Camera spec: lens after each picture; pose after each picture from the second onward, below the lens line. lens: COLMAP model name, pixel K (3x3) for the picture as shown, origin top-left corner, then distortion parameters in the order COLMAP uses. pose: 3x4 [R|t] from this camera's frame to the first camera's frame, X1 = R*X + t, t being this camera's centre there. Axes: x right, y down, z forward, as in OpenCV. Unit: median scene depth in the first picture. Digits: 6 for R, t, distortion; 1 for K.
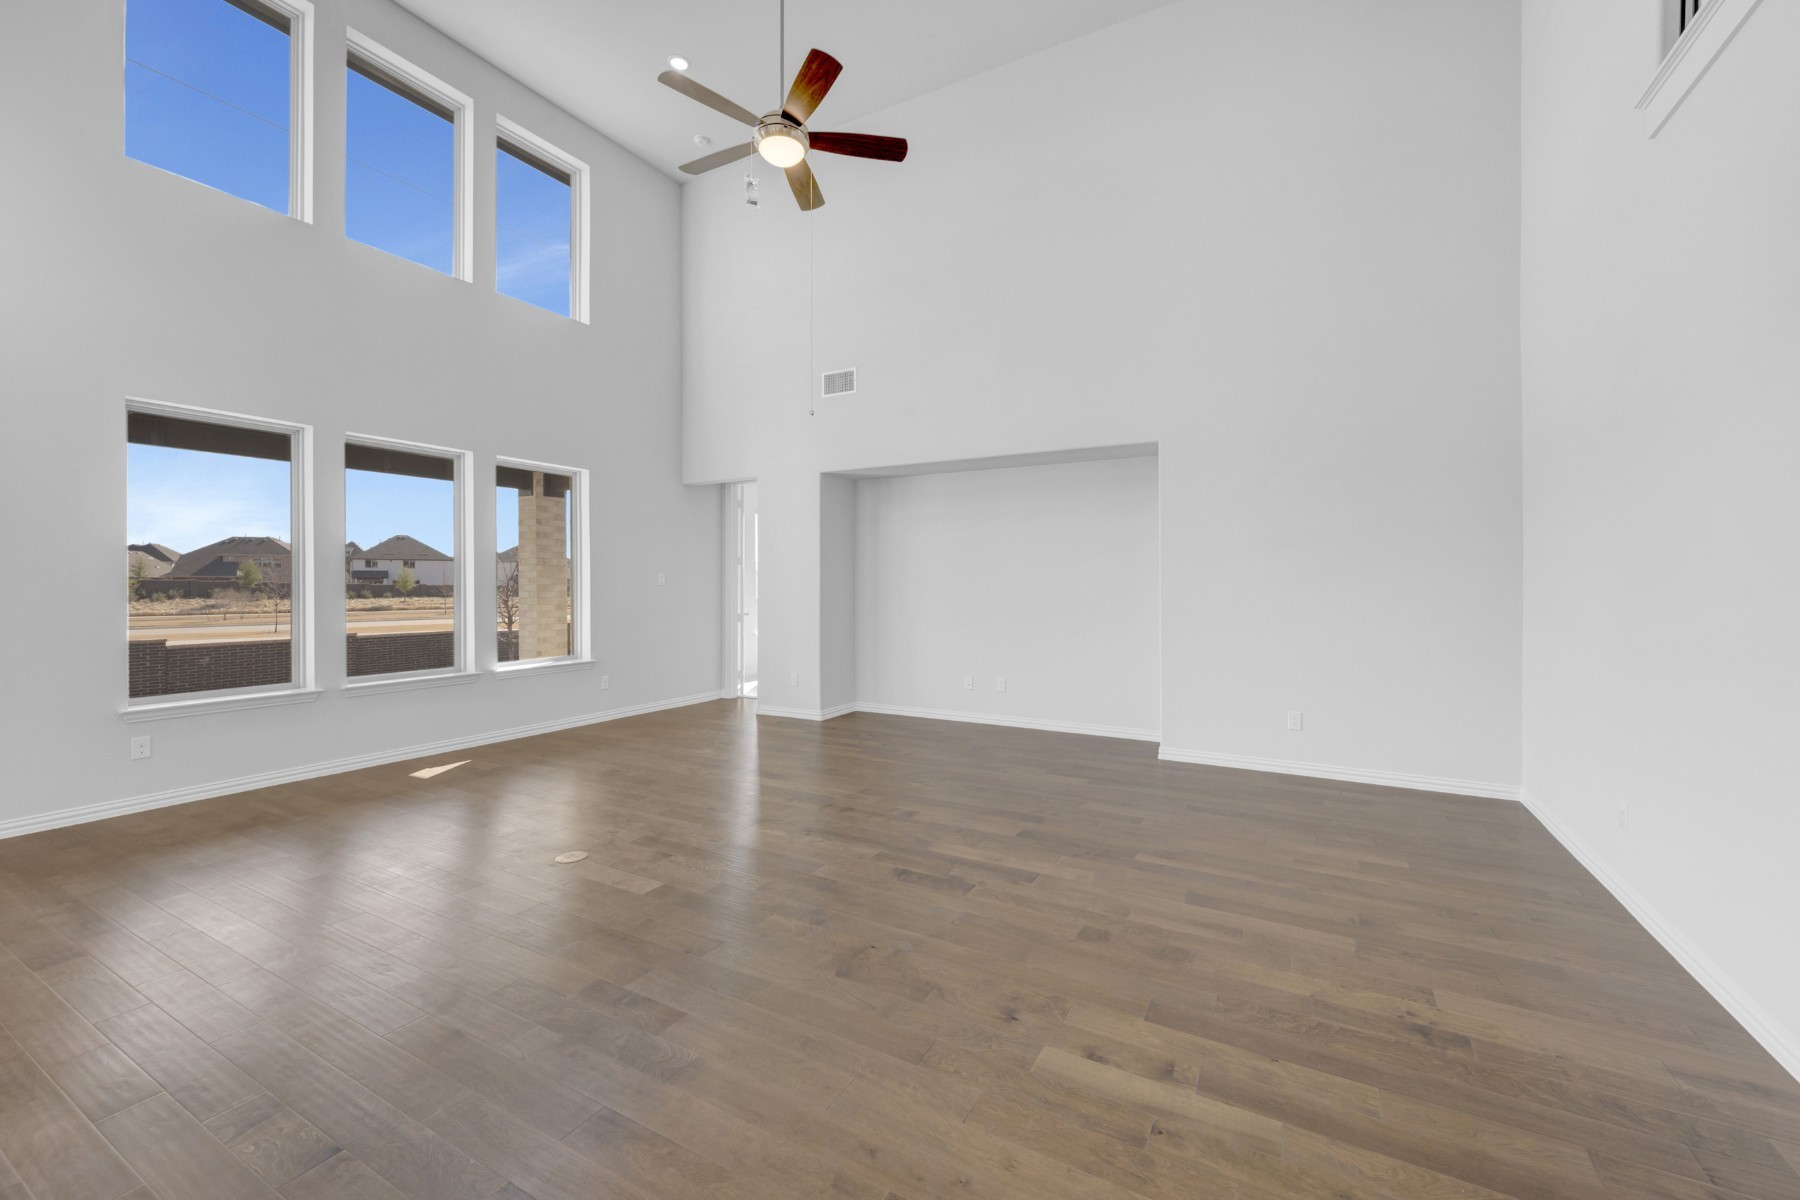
lens RADIAL K [[724.2, 0, 906.6], [0, 724.2, 589.8], [0, 0, 1]] dist [-0.001595, -0.000248]
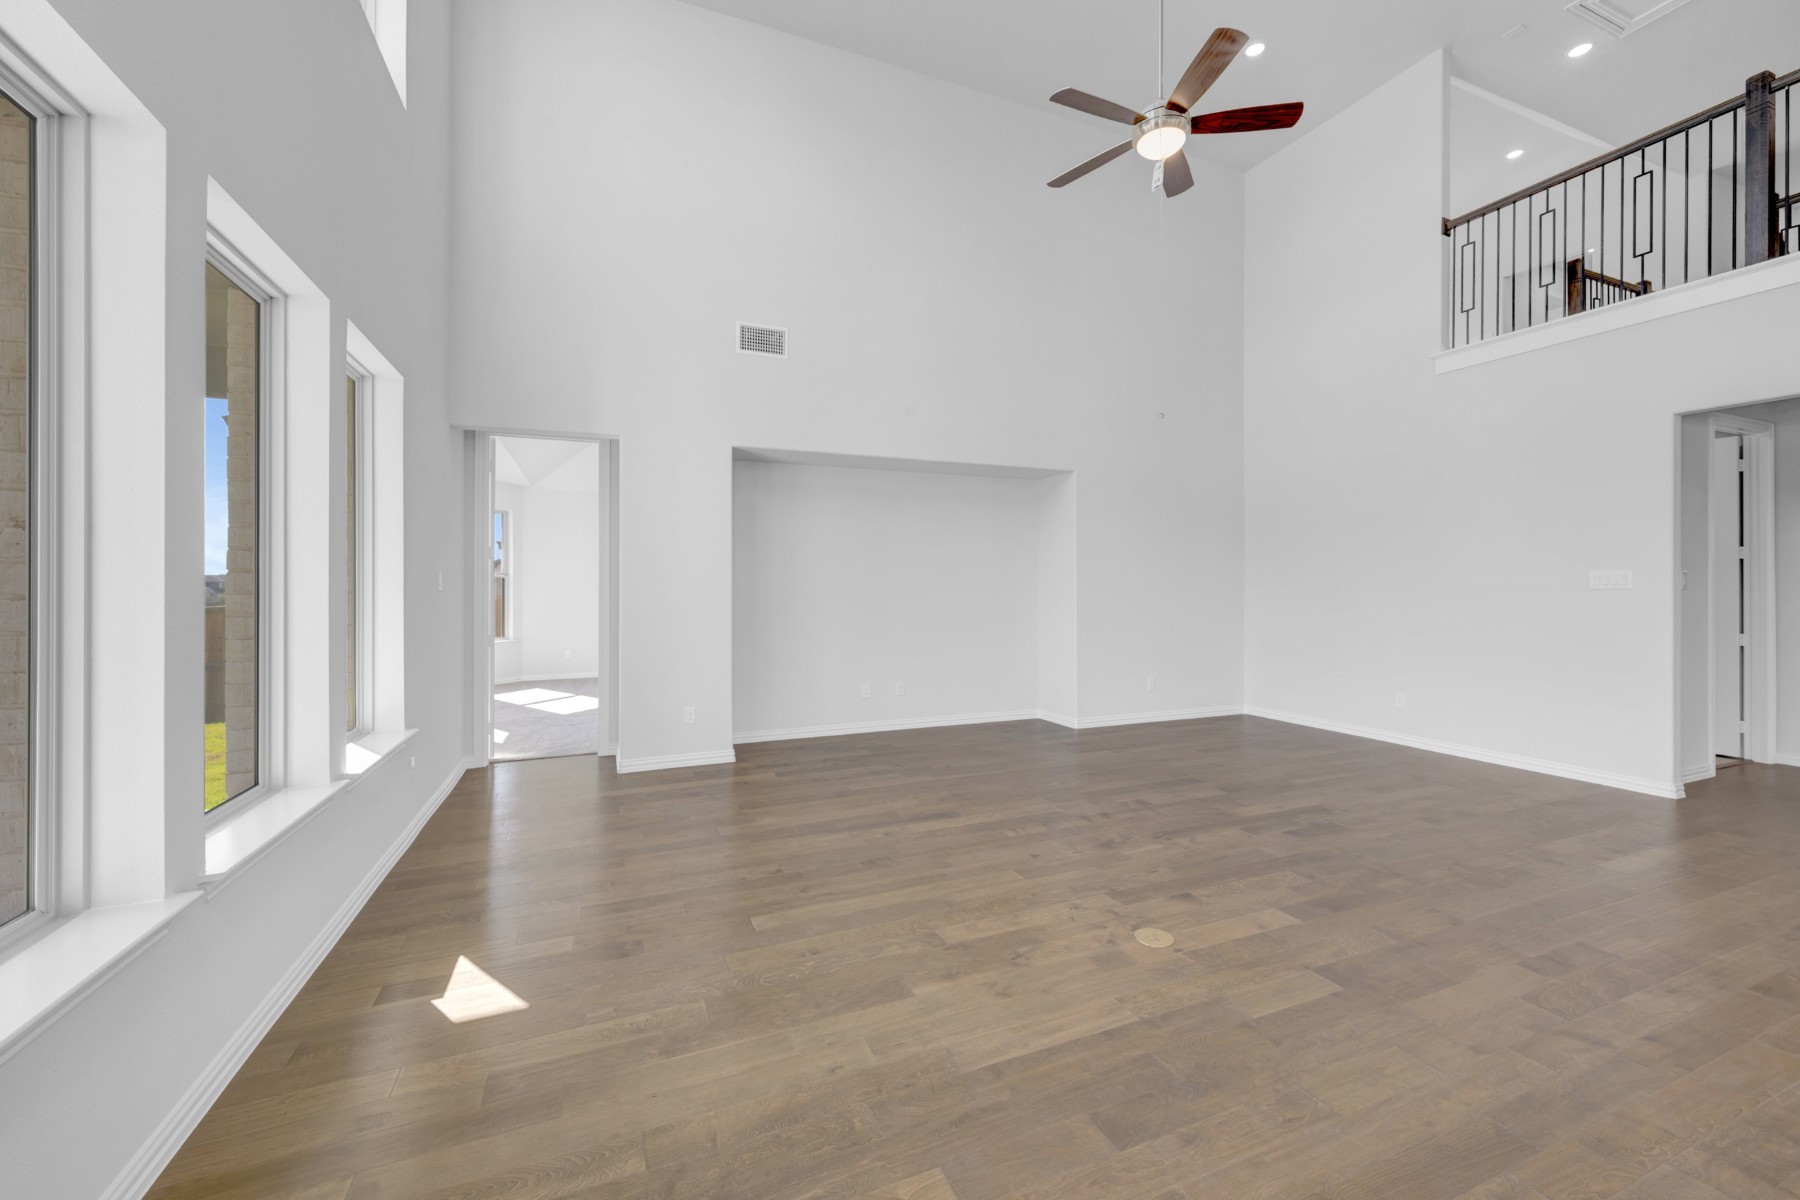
lens RADIAL K [[724.2, 0, 910.3], [0, 724.2, 590.3], [0, 0, 1]] dist [-0.001595, -0.000248]
pose [[0.616213, -0.005739, 0.787558, -1.097380], [0.010610, 0.999943, -0.001016, -0.005674], [-0.787508, 0.008982, 0.616239, 0.642025]]
